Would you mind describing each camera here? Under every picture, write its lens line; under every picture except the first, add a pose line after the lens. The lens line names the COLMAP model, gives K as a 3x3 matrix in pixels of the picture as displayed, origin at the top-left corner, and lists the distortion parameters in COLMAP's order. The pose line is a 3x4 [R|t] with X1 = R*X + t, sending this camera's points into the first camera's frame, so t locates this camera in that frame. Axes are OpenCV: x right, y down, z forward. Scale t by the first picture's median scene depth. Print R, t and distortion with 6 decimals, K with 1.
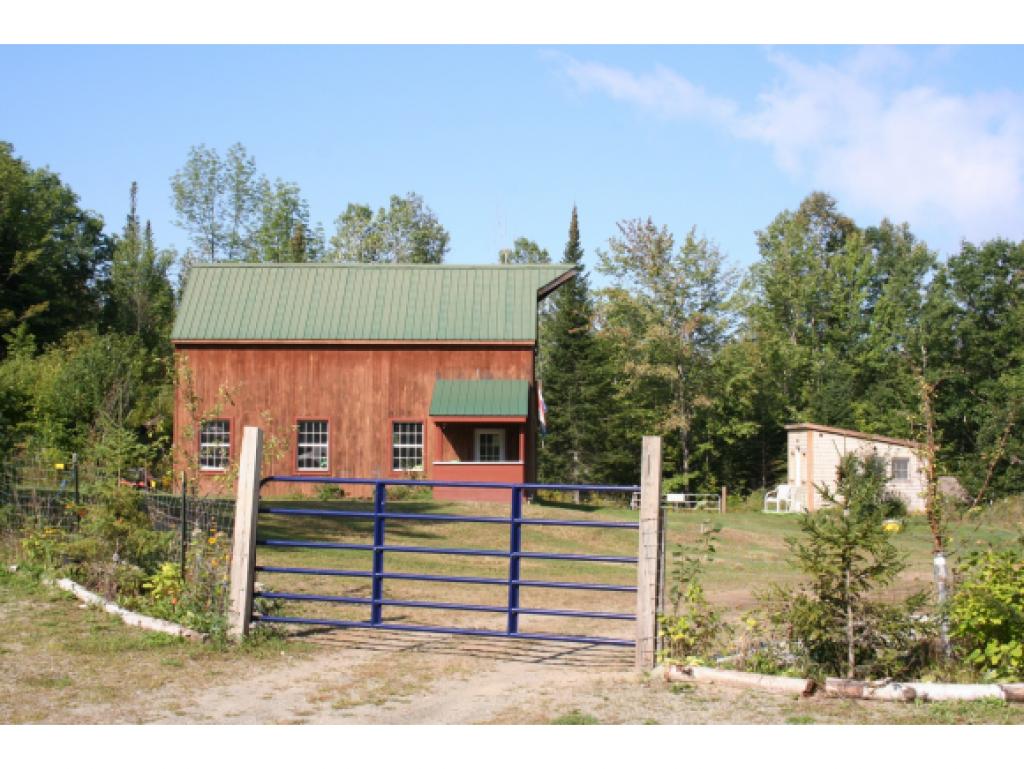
lens RADIAL K [[1536.4, 0, 512.0], [0, 1536.4, 384.5], [0, 0, 1]] dist [0.006096, 0.004455]
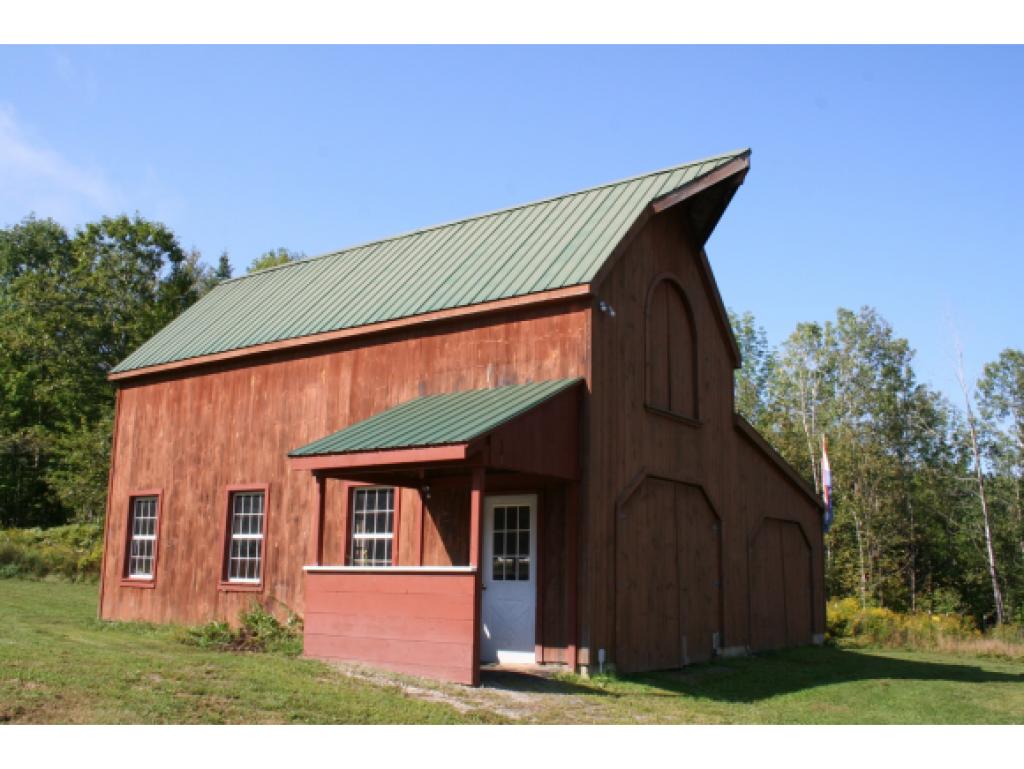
lens RADIAL K [[996.2, 0, 512.0], [0, 996.2, 384.5], [0, 0, 1]] dist [-0.001476, -0.002622]
pose [[0.855647, -0.089094, -0.509834, 0.133950], [0.012605, 0.988367, -0.151563, 0.040533], [0.517407, 0.123258, 0.846816, 0.743683]]
